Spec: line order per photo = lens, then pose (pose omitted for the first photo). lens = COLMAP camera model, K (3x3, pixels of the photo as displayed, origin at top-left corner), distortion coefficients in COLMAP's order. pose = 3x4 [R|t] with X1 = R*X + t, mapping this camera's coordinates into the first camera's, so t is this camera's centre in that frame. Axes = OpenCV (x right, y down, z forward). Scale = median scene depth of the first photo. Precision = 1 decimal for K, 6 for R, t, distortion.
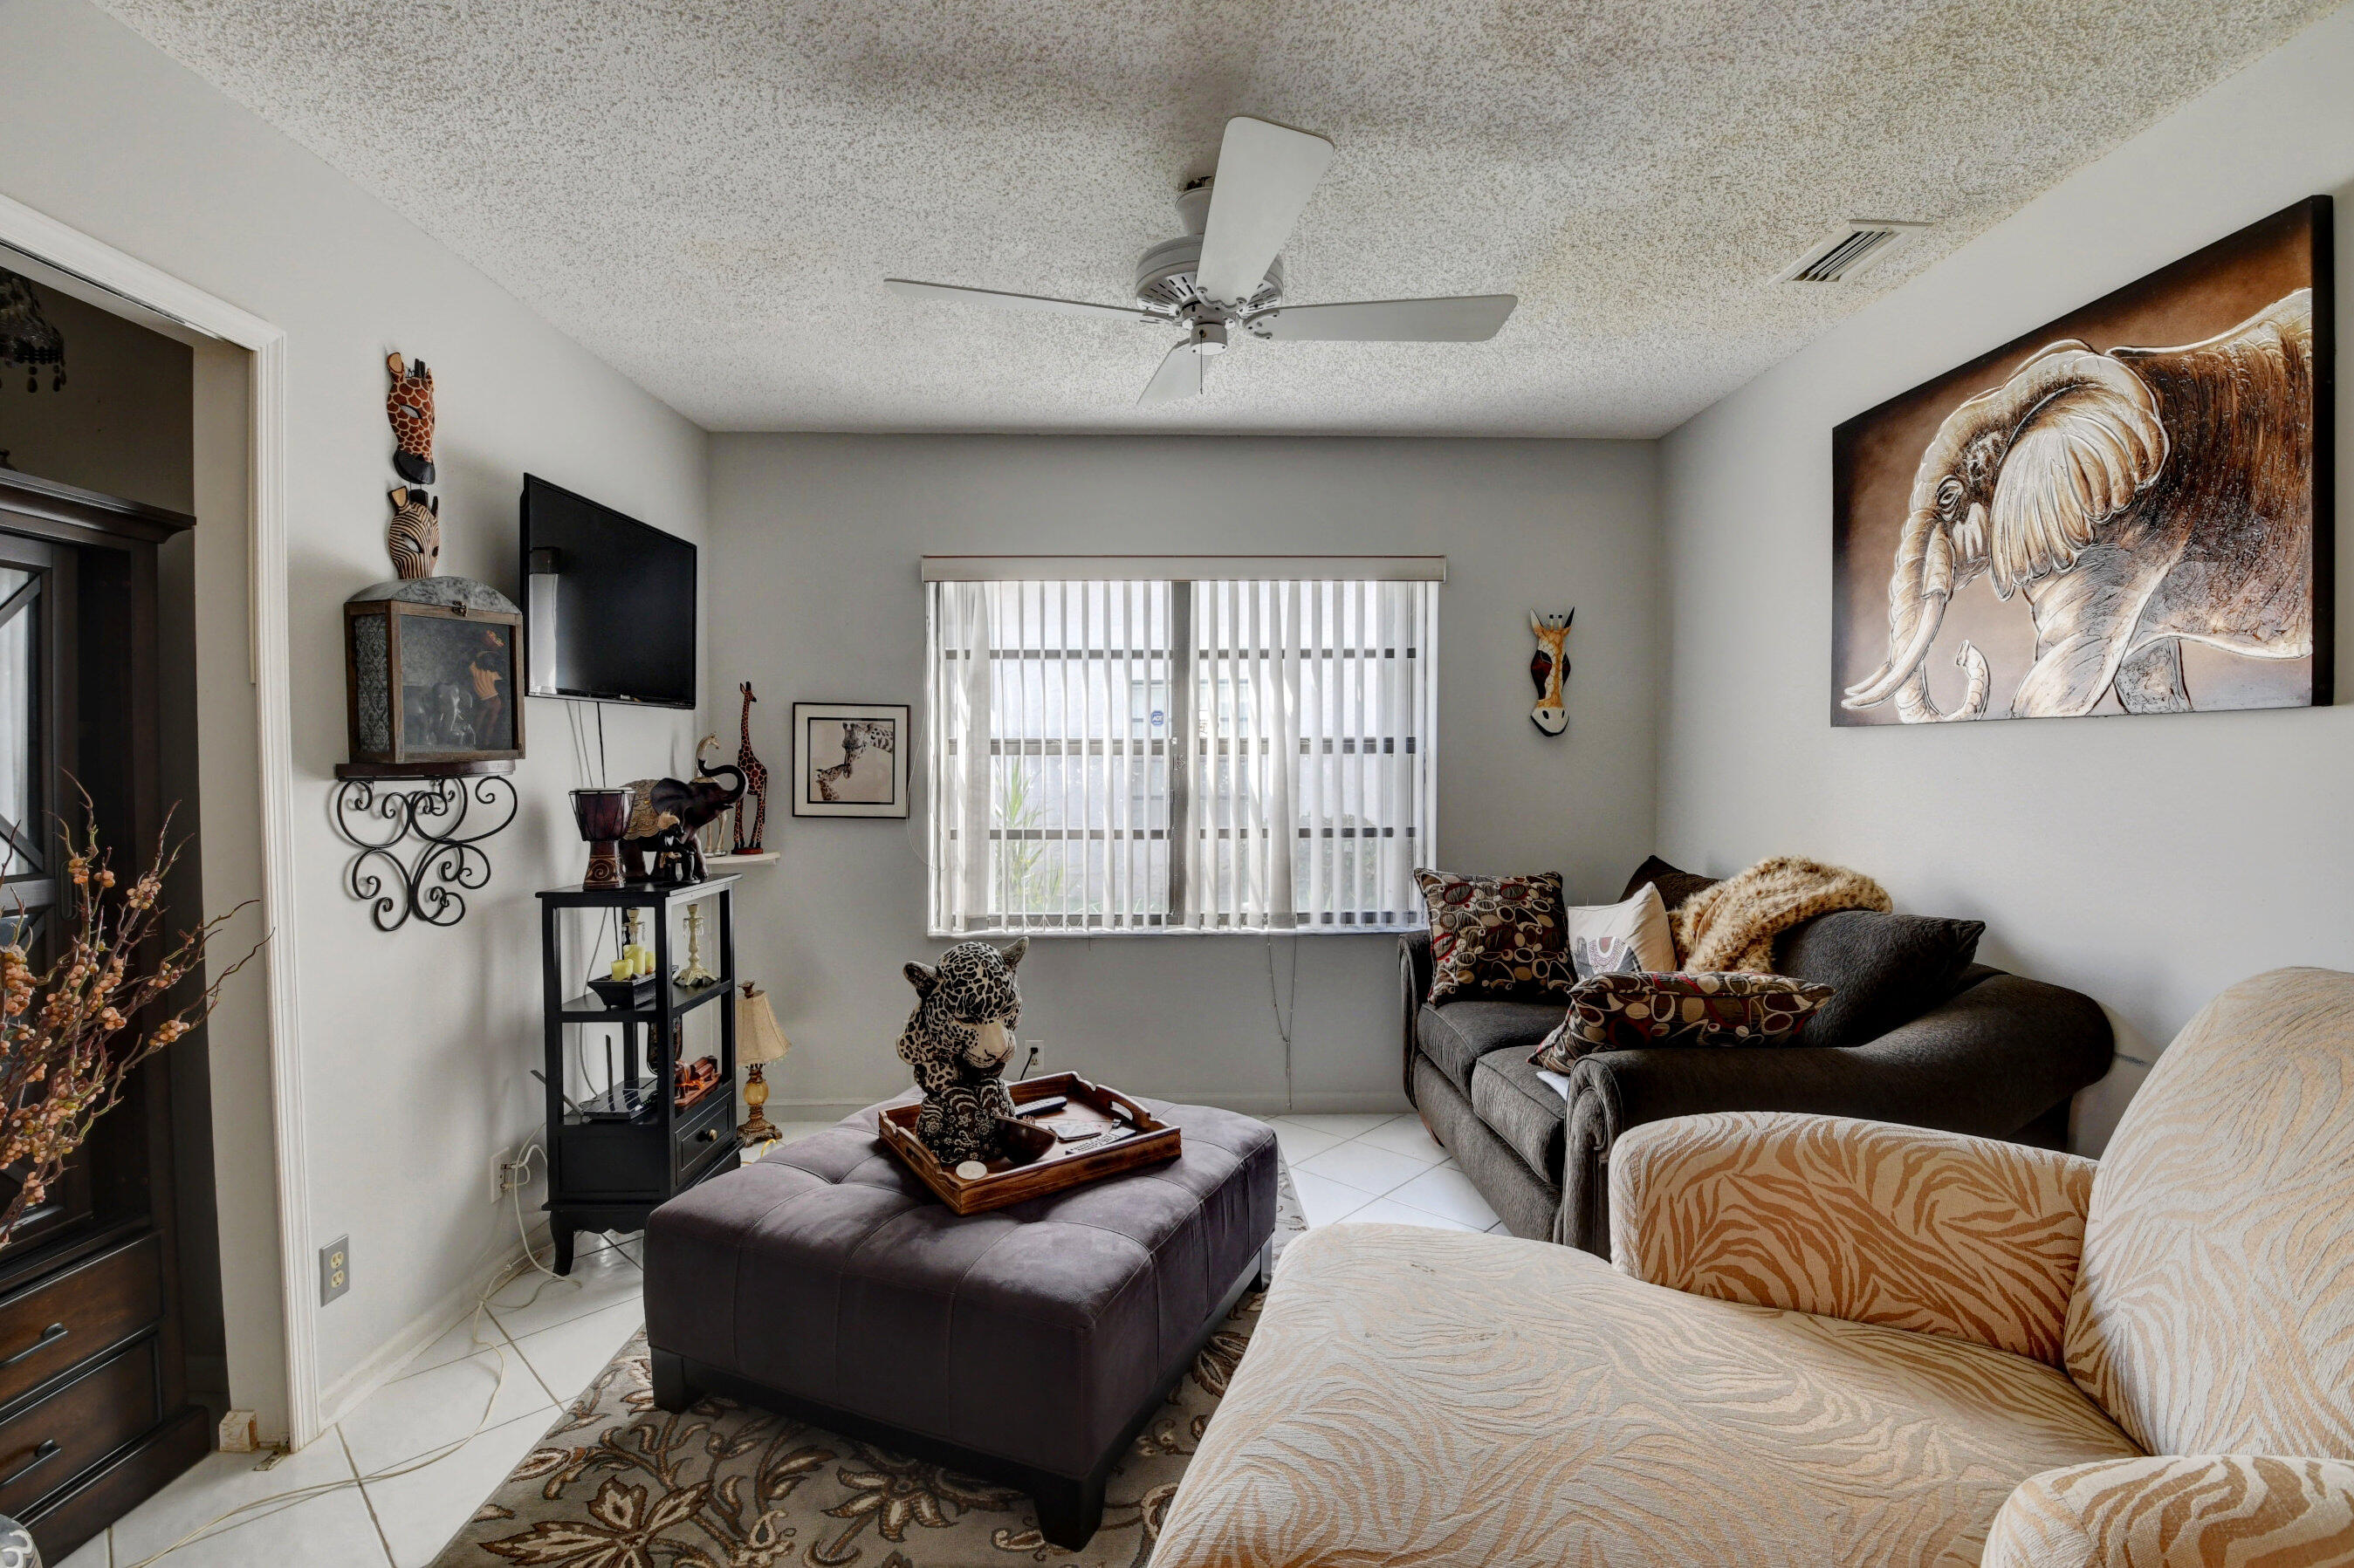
lens RADIAL K [[1026.6, 0, 1172.5], [0, 1026.6, 786.9], [0, 0, 1]] dist [-0.010150, -0.014955]
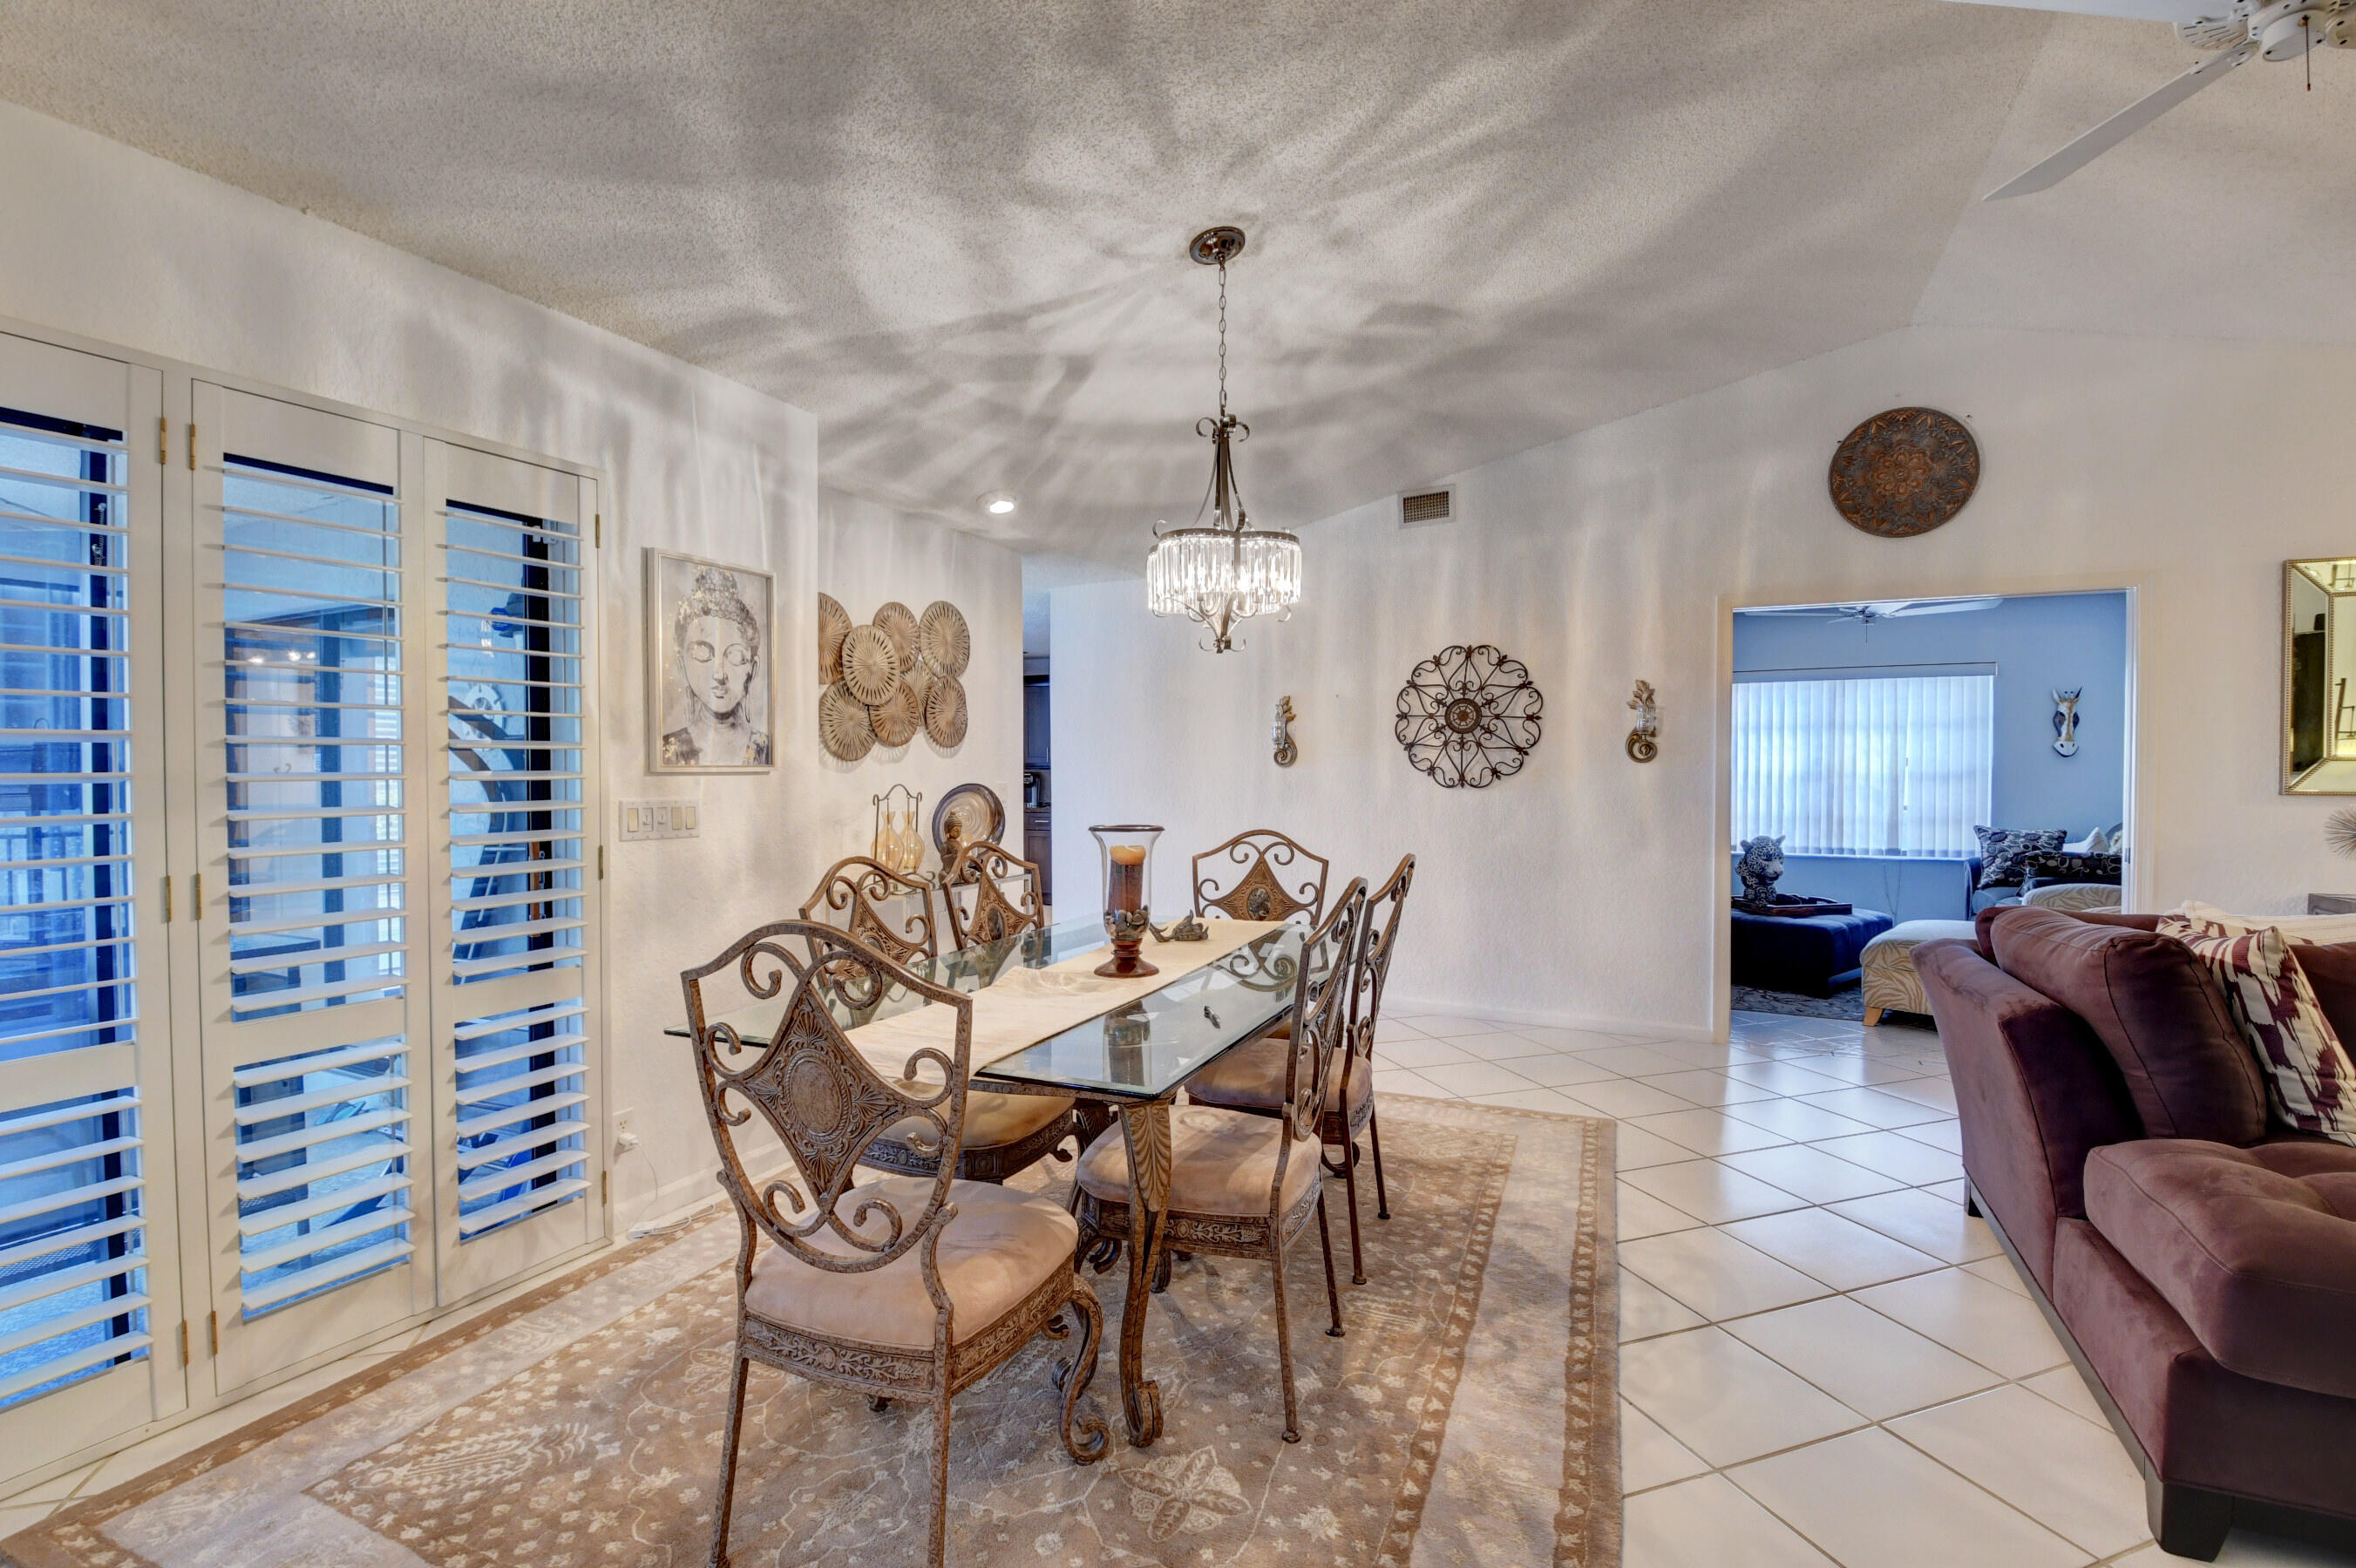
lens RADIAL K [[1027.6, 0, 1173.5], [0, 1027.6, 786.9], [0, 0, 1]] dist [-0.010150, -0.014955]
pose [[0.878988, 0.011221, -0.476712, -0.197440], [-0.014214, 0.999895, -0.002672, 0.036169], [0.476632, 0.009125, 0.879056, -1.543582]]
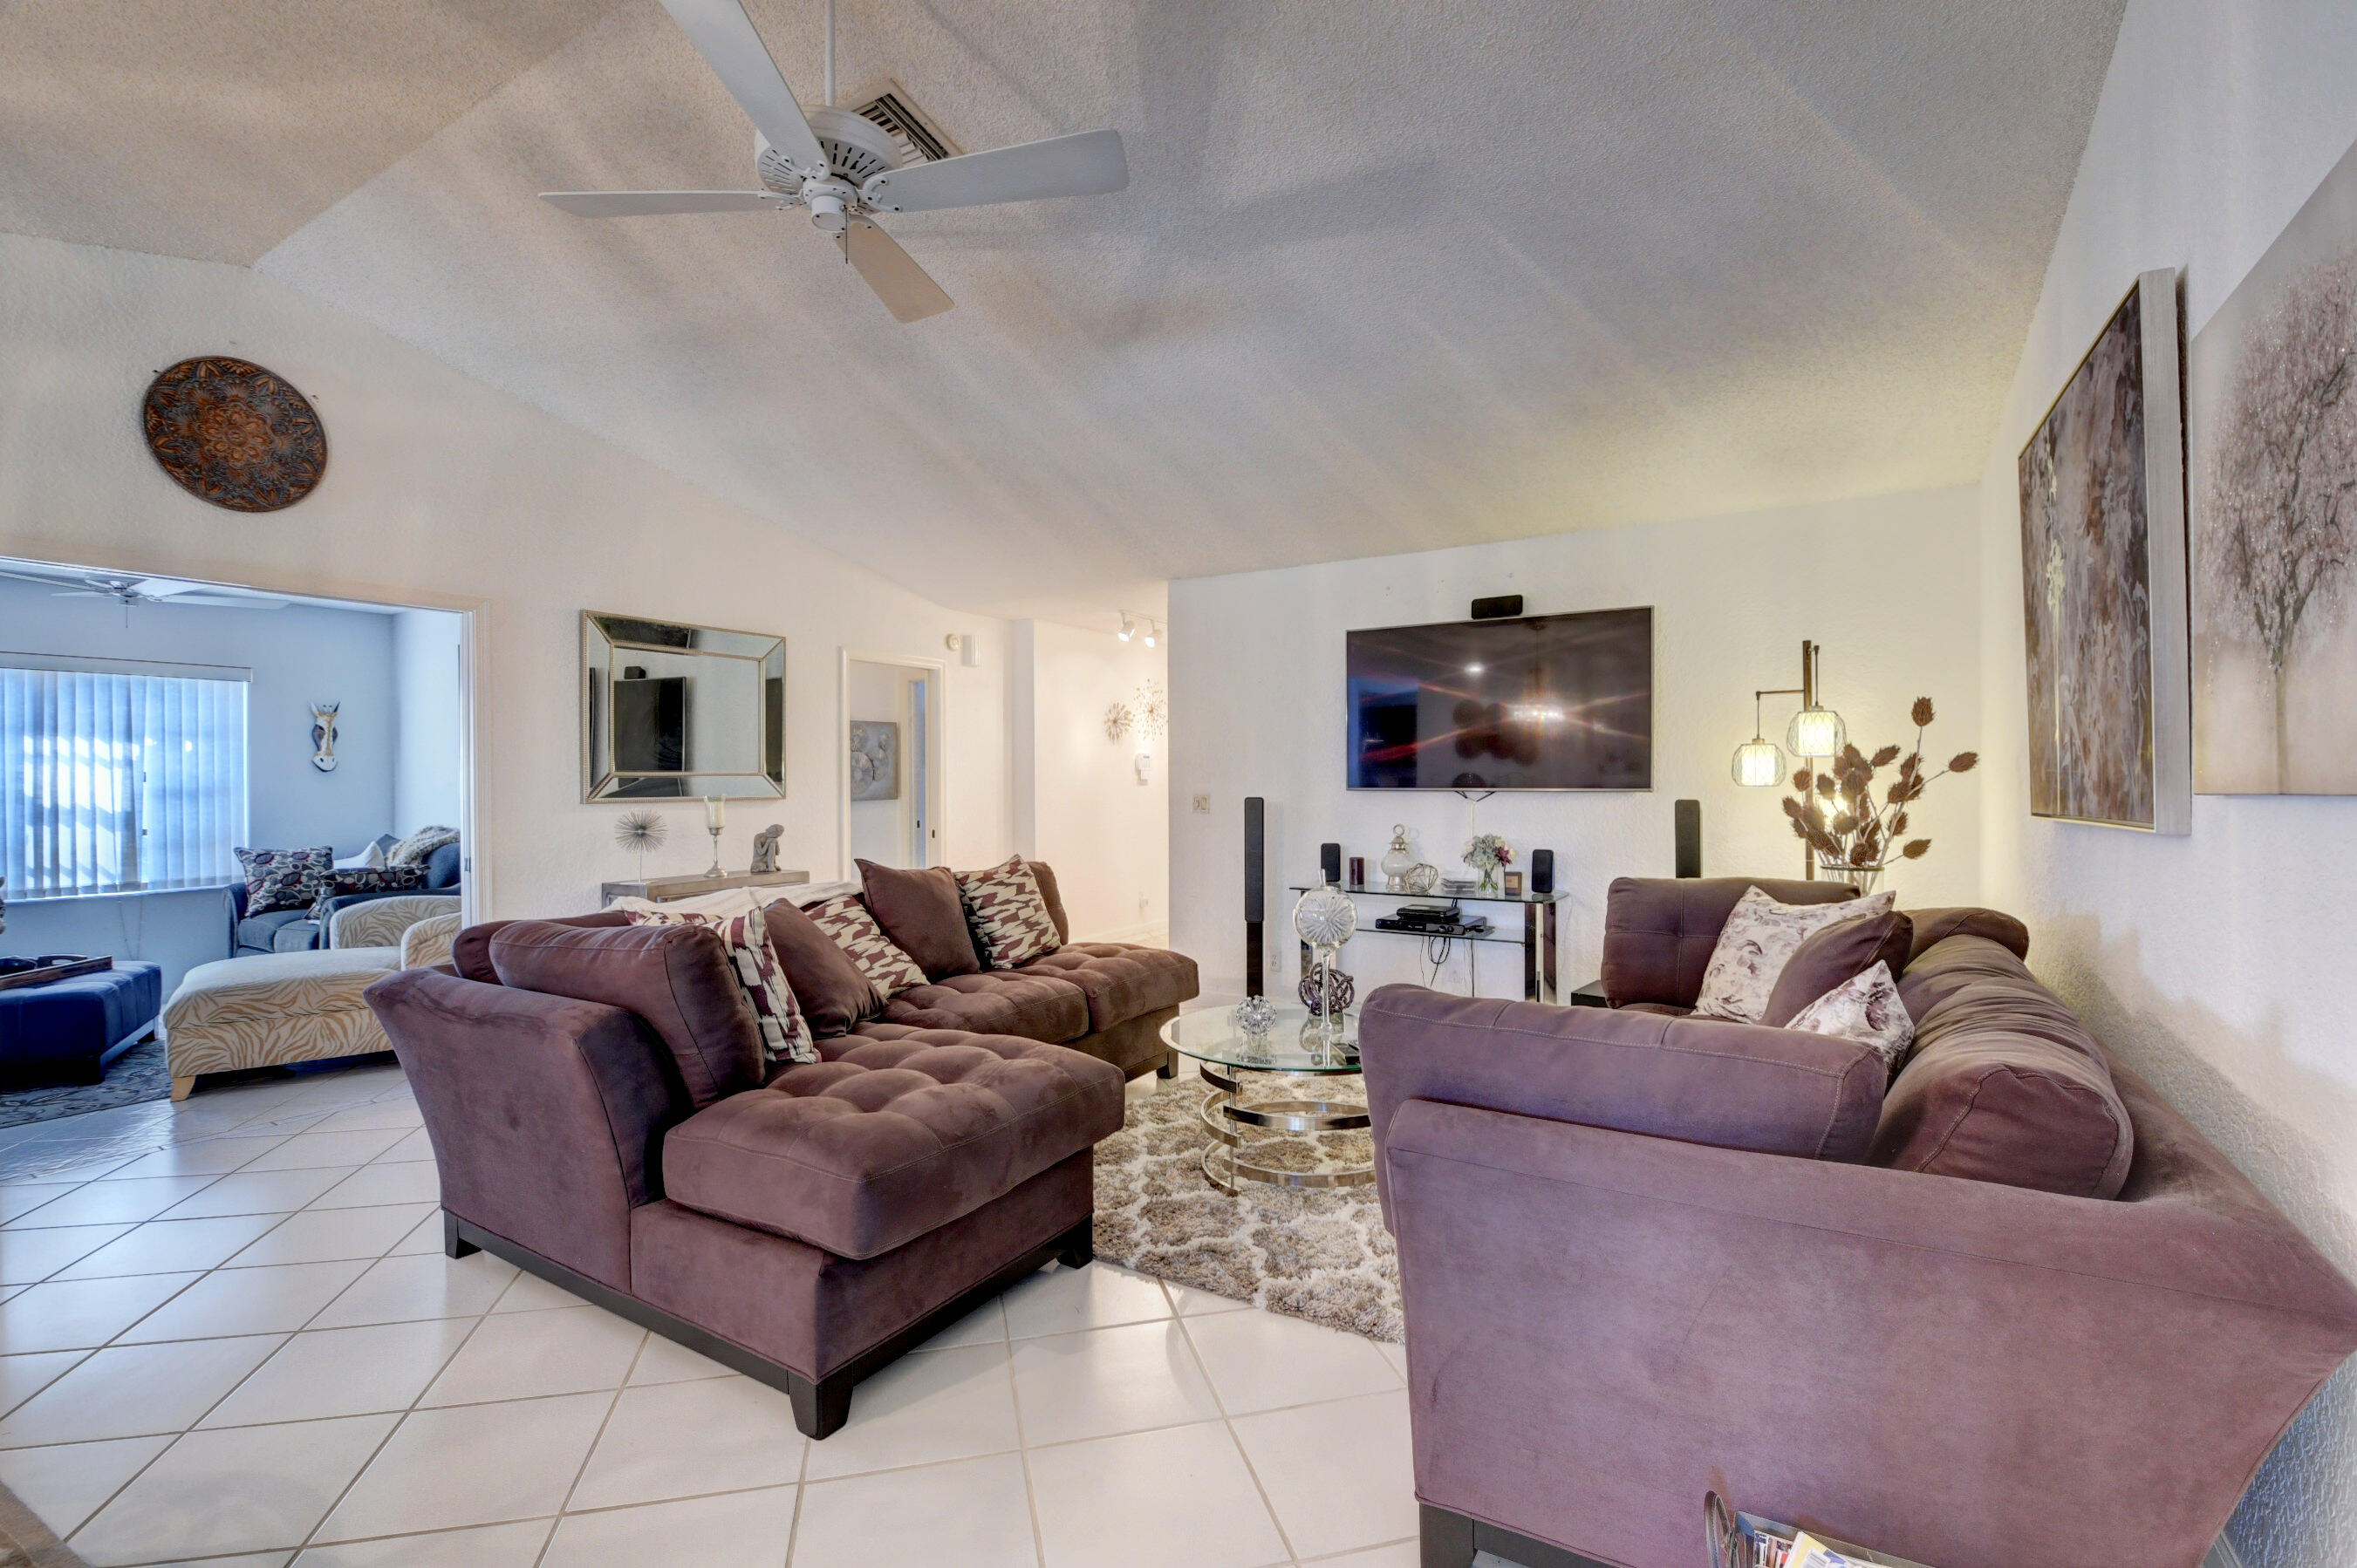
lens RADIAL K [[1027.9, 0, 1174.0], [0, 1027.9, 786.9], [0, 0, 1]] dist [-0.010150, -0.014955]
pose [[0.533433, -0.007414, 0.845810, -0.390556], [0.025660, 0.999643, -0.007421, 0.032685], [-0.845453, 0.025662, 0.533433, -1.381930]]
